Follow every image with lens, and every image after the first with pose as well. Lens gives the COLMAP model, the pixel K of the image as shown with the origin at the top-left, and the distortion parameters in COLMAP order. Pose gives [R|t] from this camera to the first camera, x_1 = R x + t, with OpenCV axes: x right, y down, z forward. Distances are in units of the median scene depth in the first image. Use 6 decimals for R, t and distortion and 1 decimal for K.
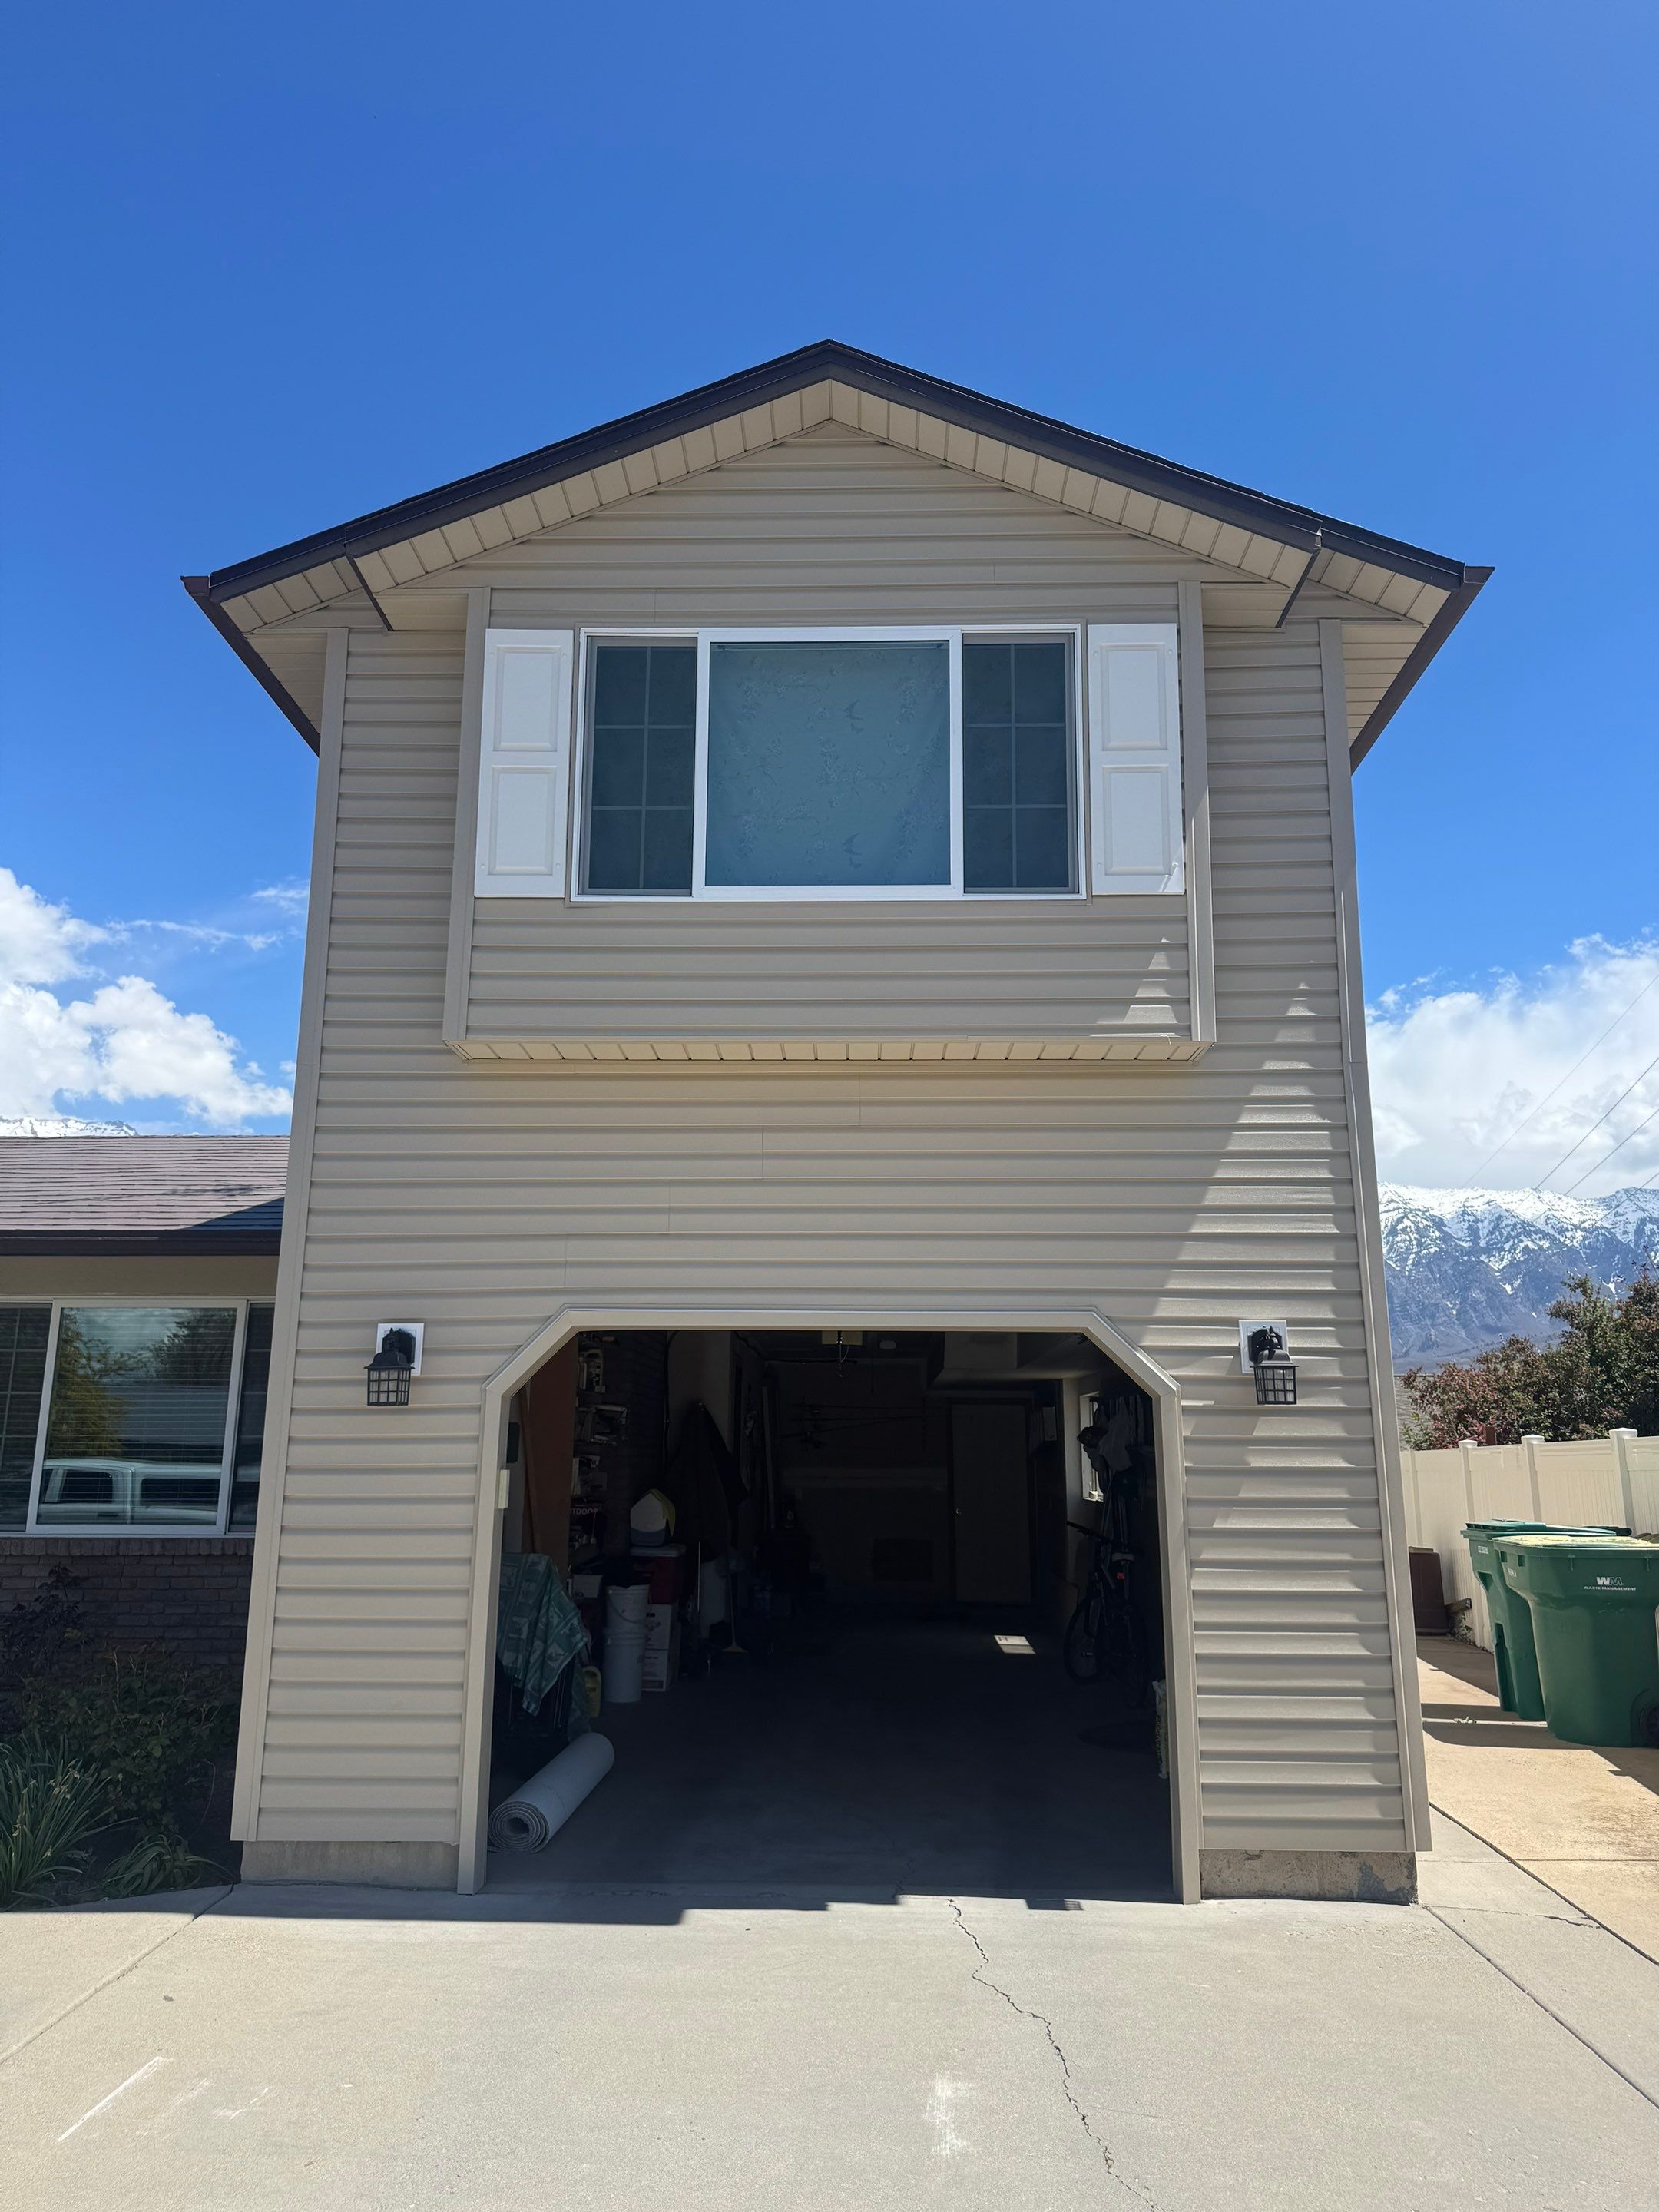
lens RADIAL K [[1639.3, 0, 836.9], [0, 1639.3, 1119.4], [0, 0, 1]] dist [0.026093, -0.000919]
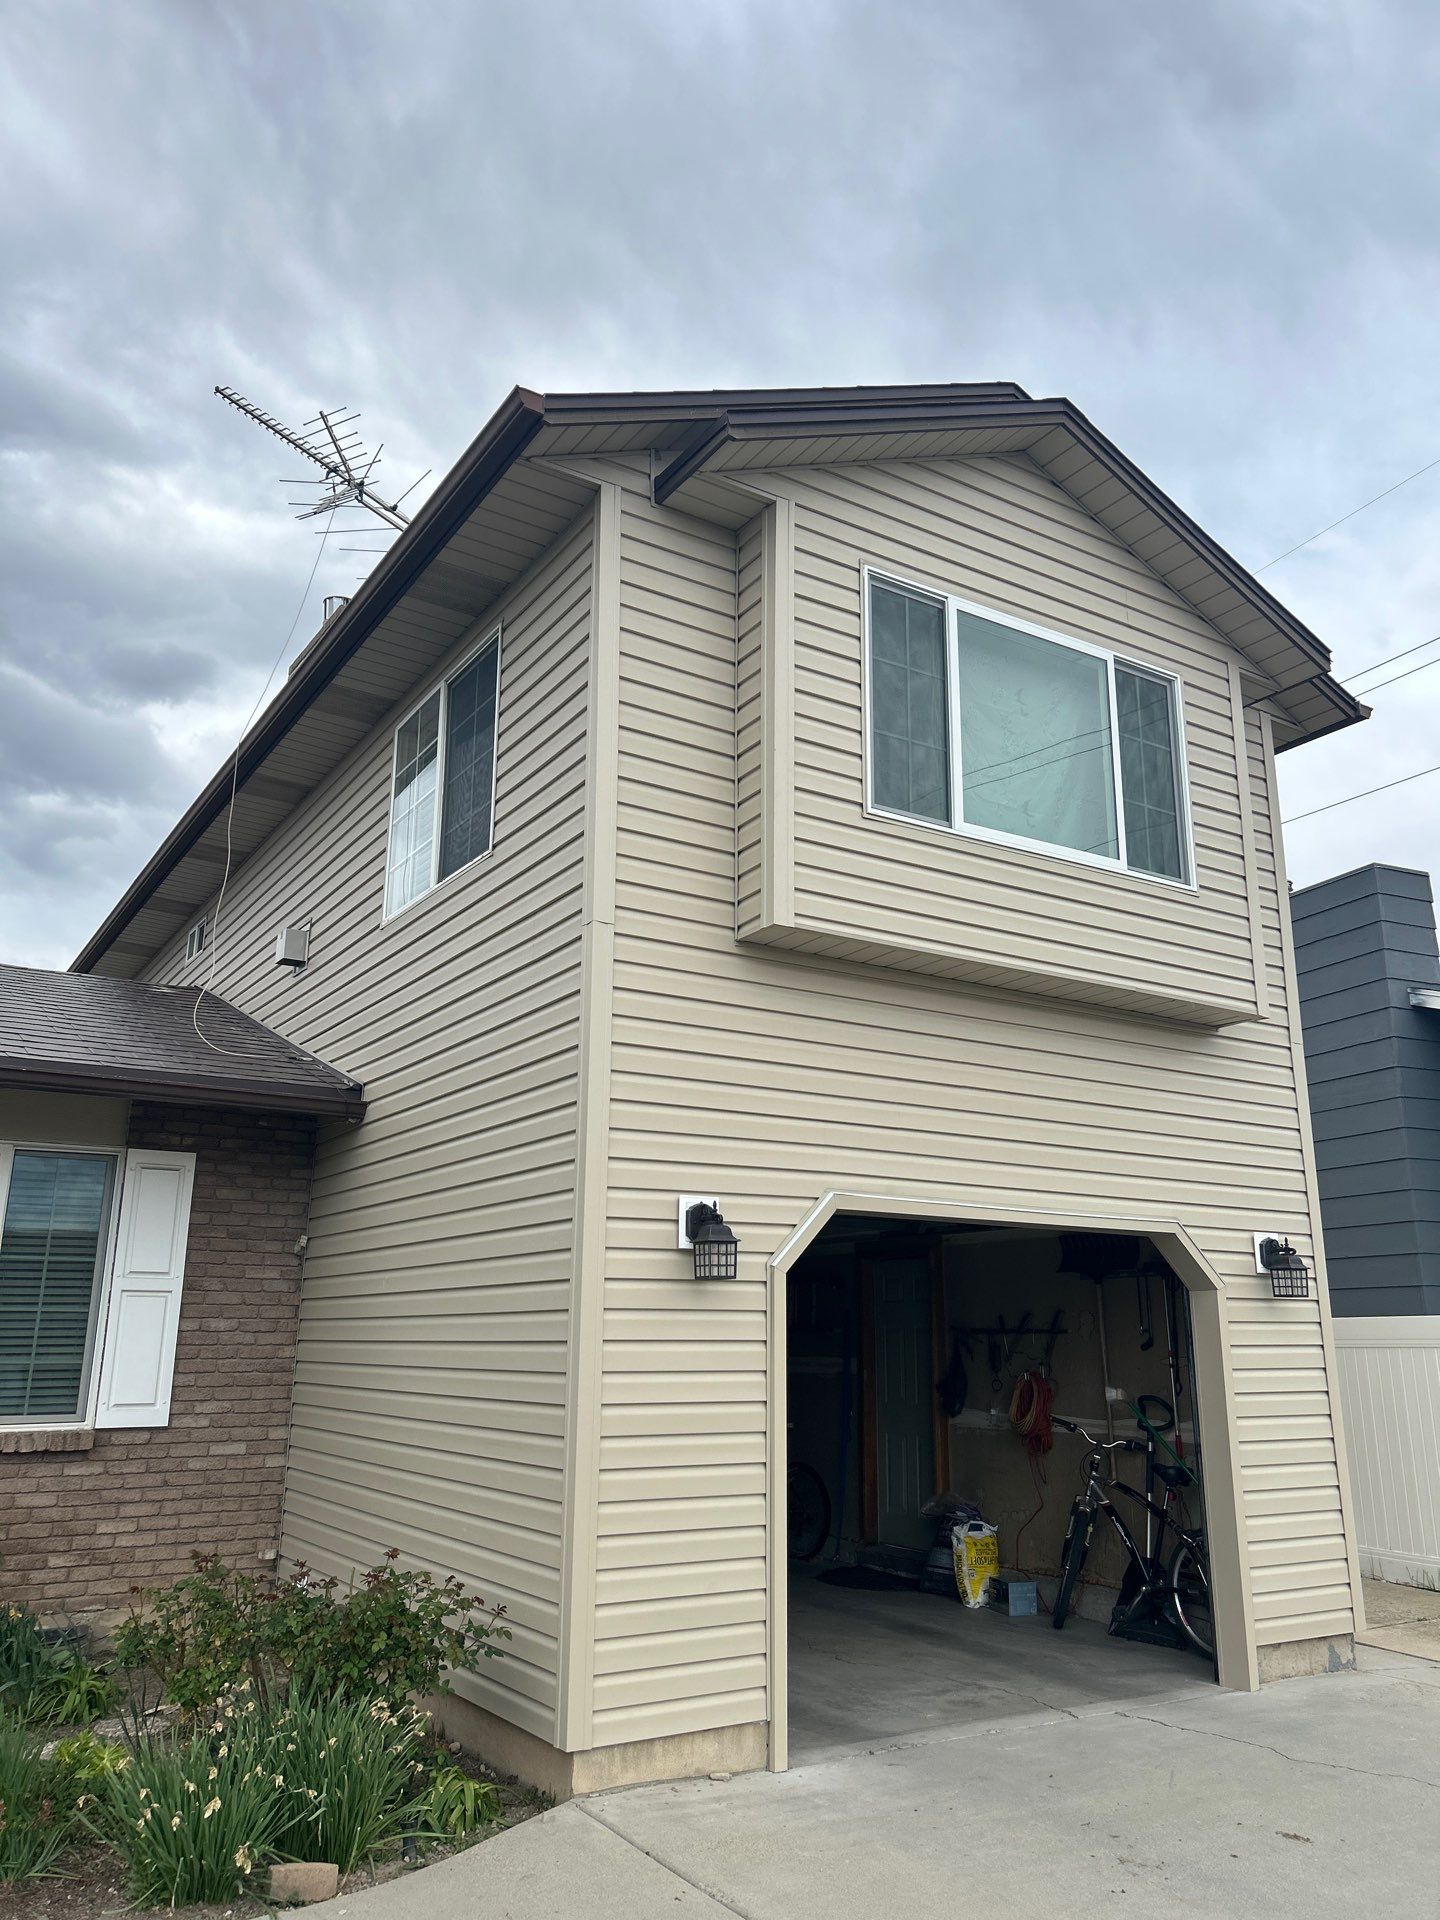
lens RADIAL K [[1430.3, 0, 721.1], [0, 1430.3, 941.1], [0, 0, 1]] dist [0.044913, -0.063815]
pose [[0.827571, 0.143550, 0.542696, -0.696444], [-0.116707, 0.989625, -0.083798, 0.037091], [-0.549095, 0.006012, 0.835738, 0.257077]]
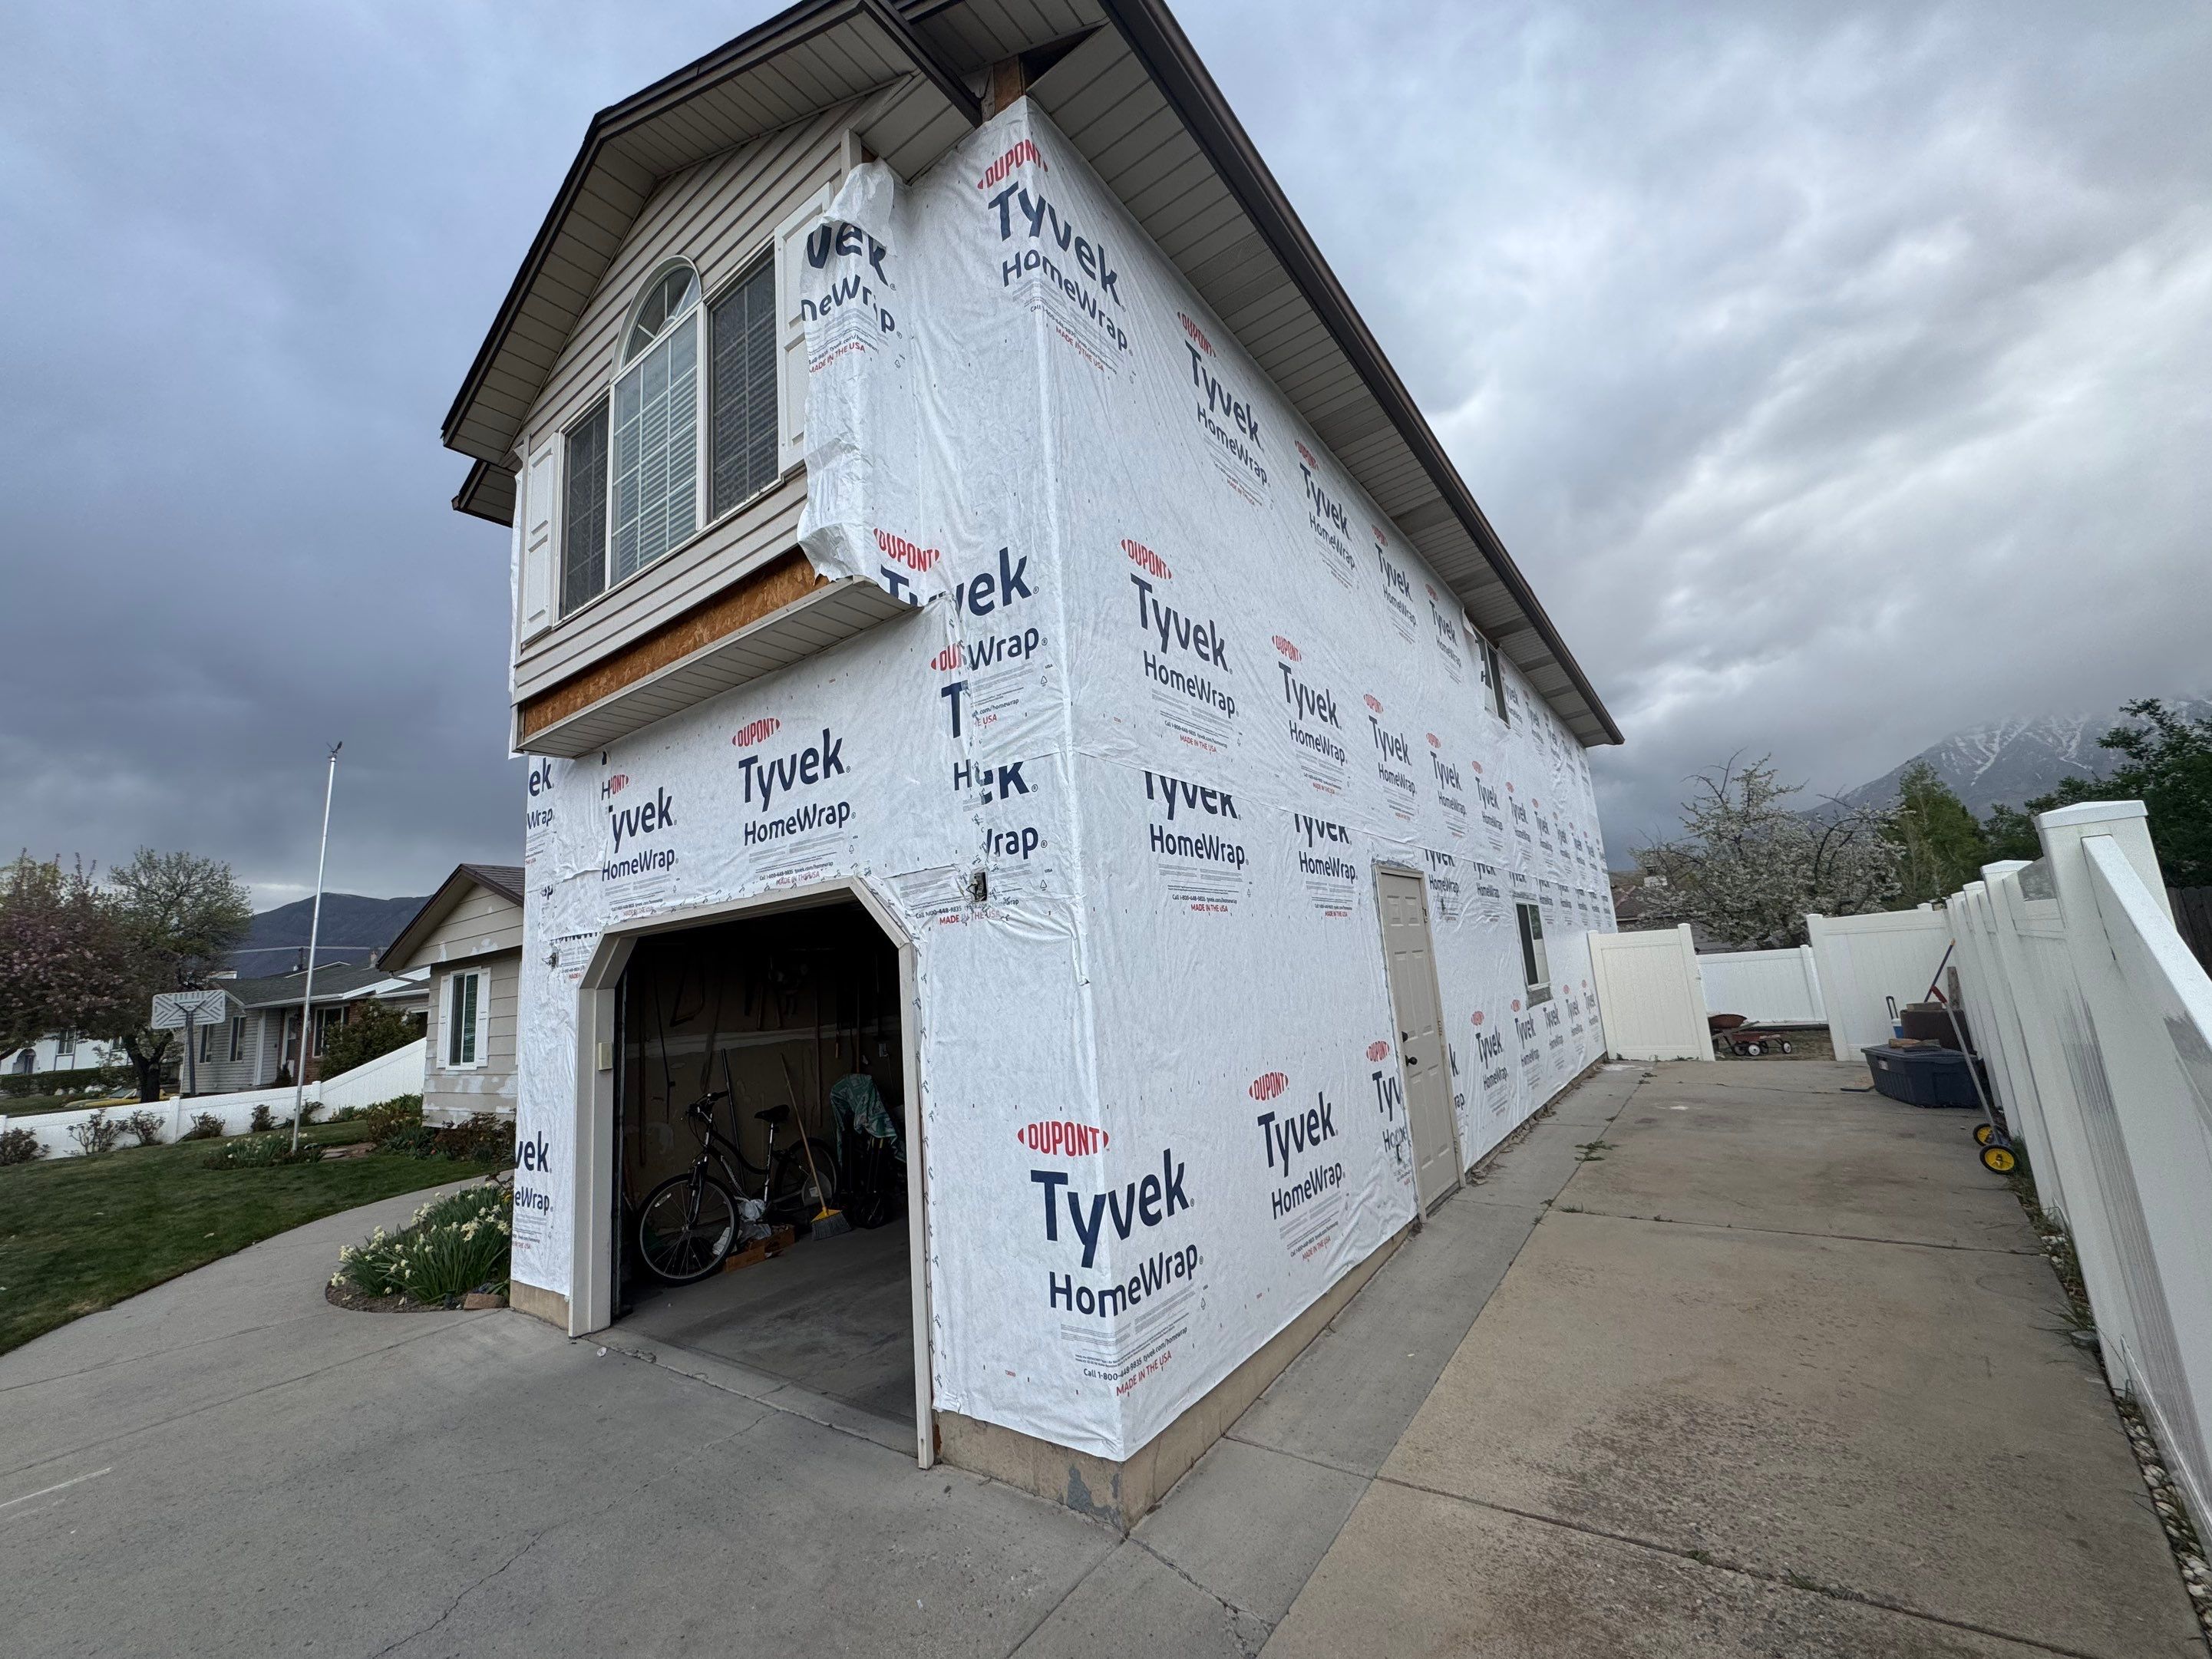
lens RADIAL K [[880.0, 0, 1106.4], [0, 880.0, 828.3], [0, 0, 1]] dist [-0.003570, 0.000784]
pose [[0.827301, -0.171059, -0.535081, 0.528003], [0.206640, 0.978394, 0.006710, 0.109698], [0.522373, -0.116120, 0.844774, 0.570854]]
